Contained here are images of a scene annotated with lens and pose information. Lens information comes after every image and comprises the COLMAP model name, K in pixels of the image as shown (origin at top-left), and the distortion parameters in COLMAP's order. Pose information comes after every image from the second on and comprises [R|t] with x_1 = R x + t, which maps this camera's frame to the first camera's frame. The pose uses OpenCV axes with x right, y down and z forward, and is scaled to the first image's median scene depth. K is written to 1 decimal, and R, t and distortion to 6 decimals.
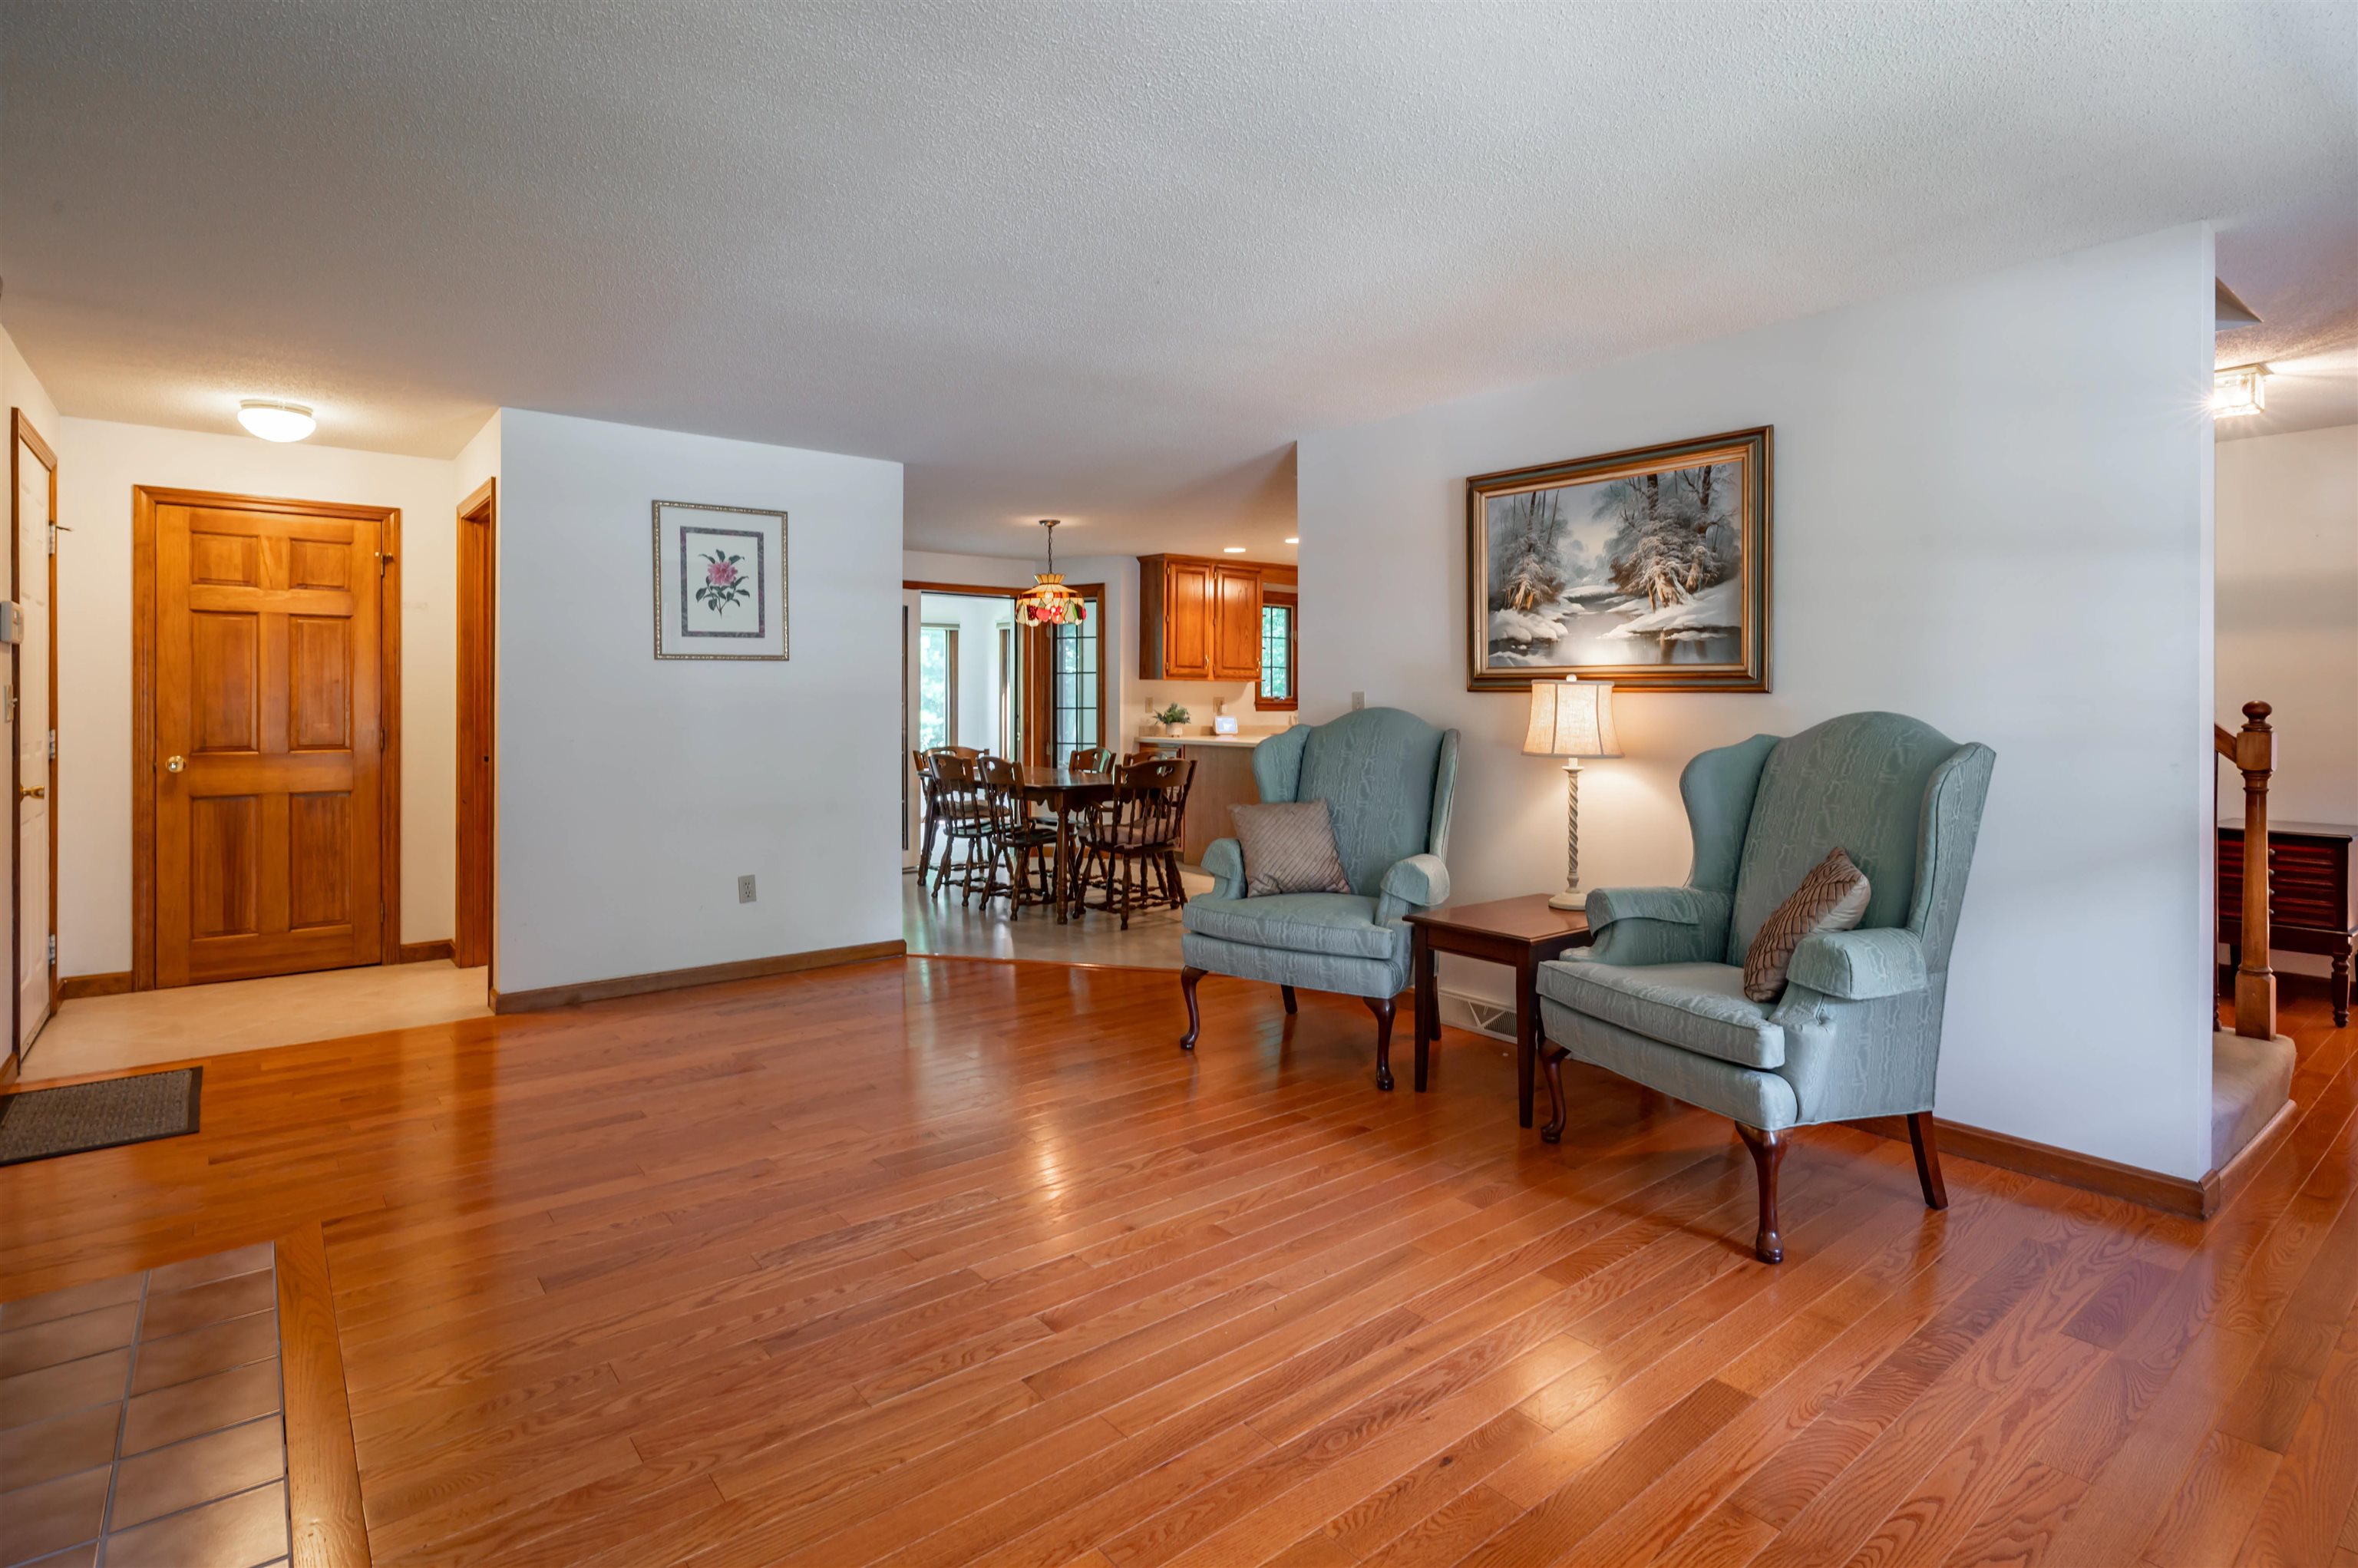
lens RADIAL K [[1154.6, 0, 1198.1], [0, 1154.6, 716.5], [0, 0, 1]] dist [-0.006047, 0.004561]
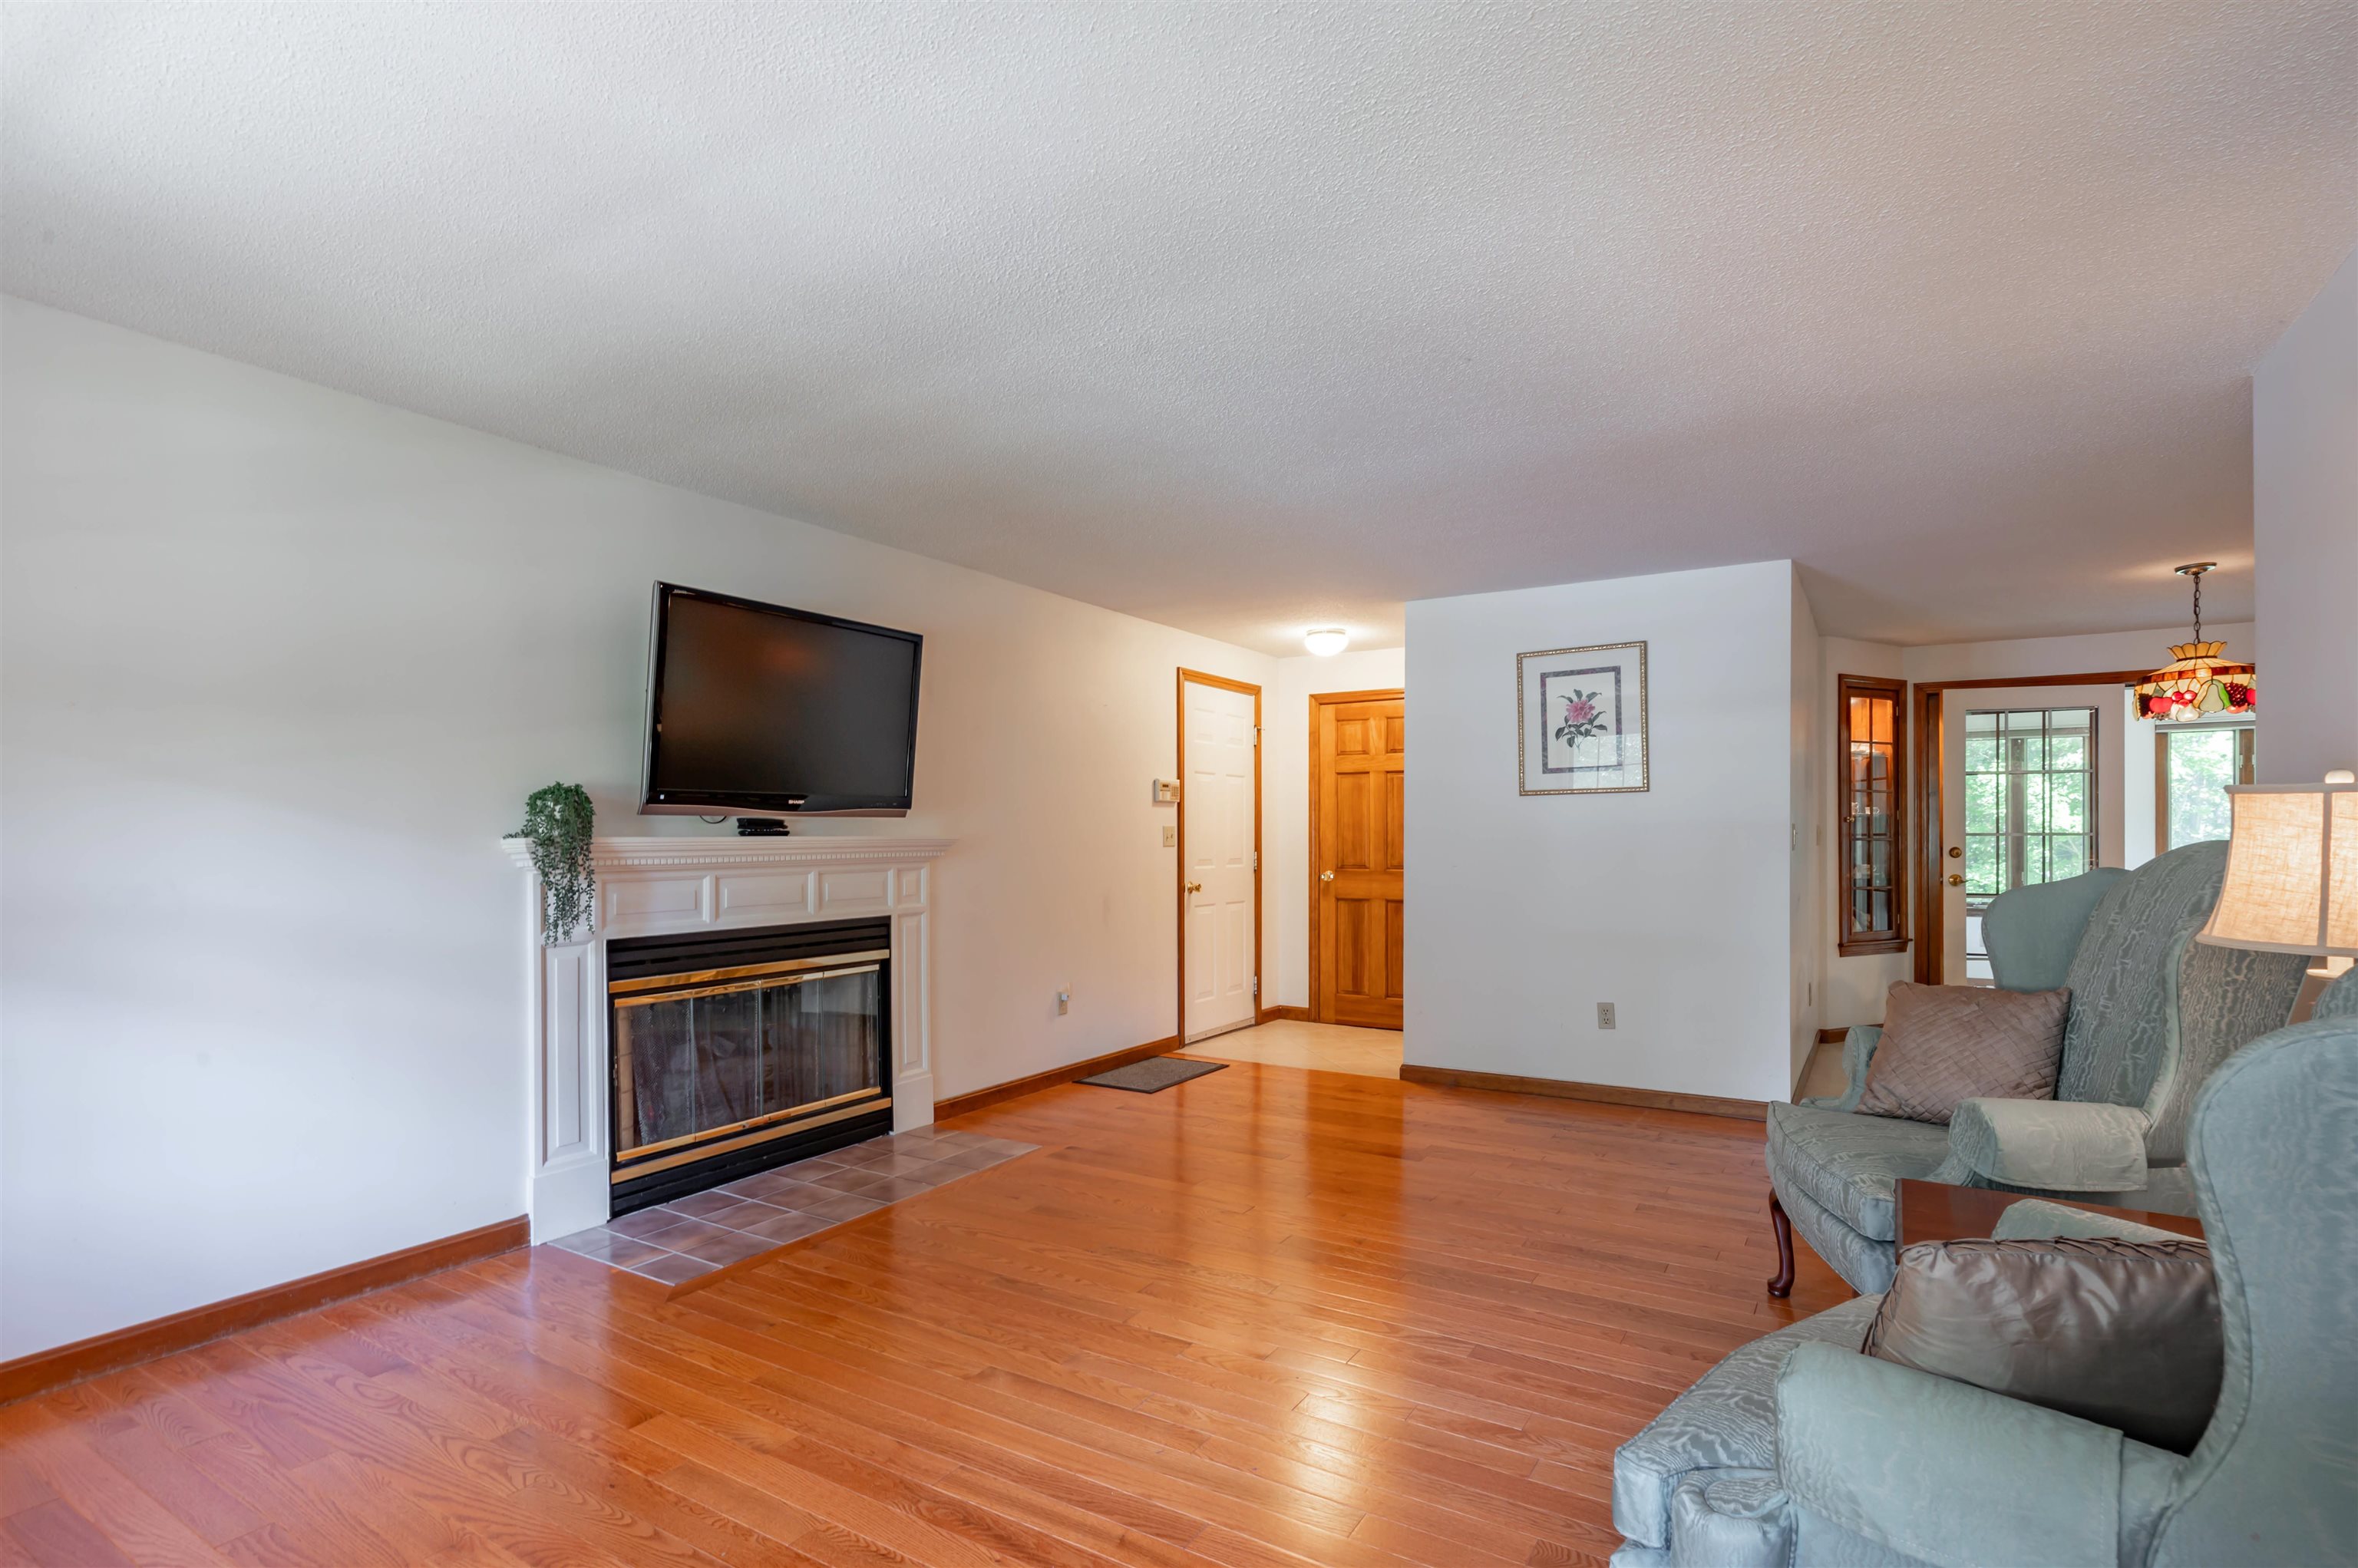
lens RADIAL K [[1154.6, 0, 1197.2], [0, 1154.6, 829.9], [0, 0, 1]] dist [-0.006047, 0.004561]
pose [[0.334398, -0.005785, -0.942414, 0.559079], [-0.008793, 0.999918, -0.009258, -0.003698], [0.942391, 0.011382, 0.334320, 0.387843]]
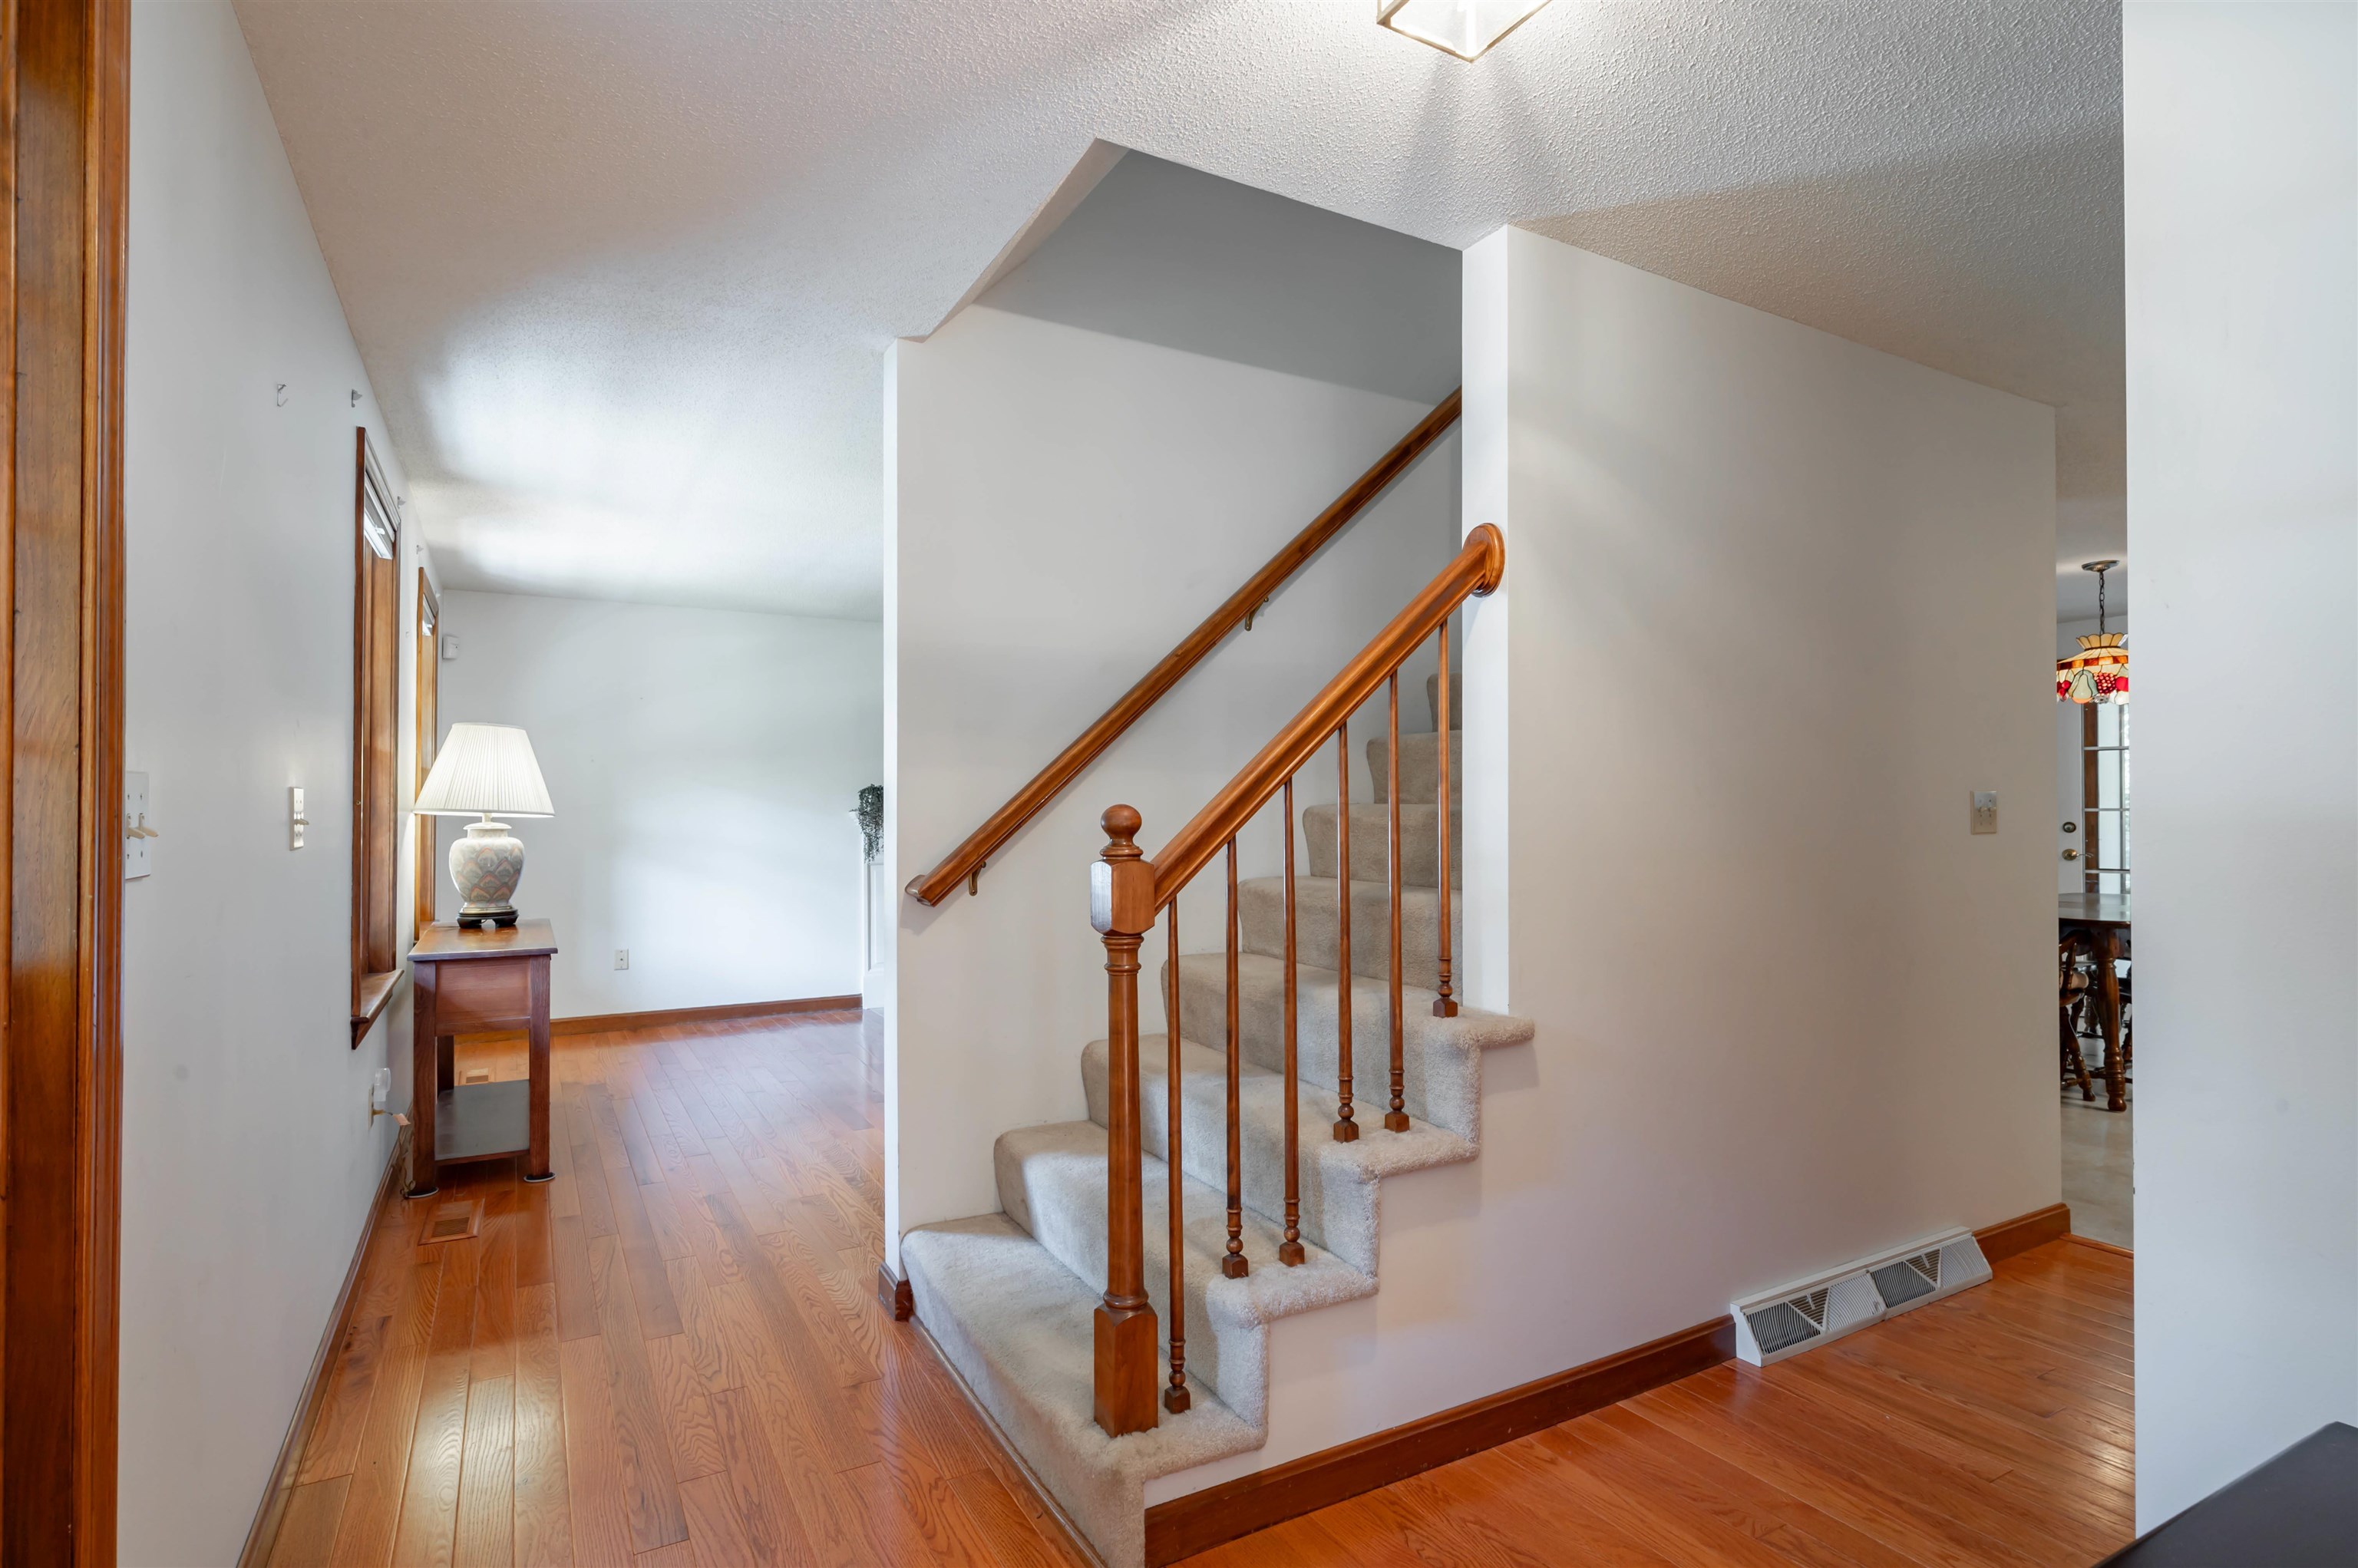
lens RADIAL K [[1154.6, 0, 1171.9], [0, 1154.6, 794.7], [0, 0, 1]] dist [-0.006047, 0.004561]
pose [[-0.160945, -0.013848, -0.986866, 1.232431], [-0.009943, 0.999874, -0.012409, -0.009988], [0.986913, 0.007815, -0.161062, 0.938506]]
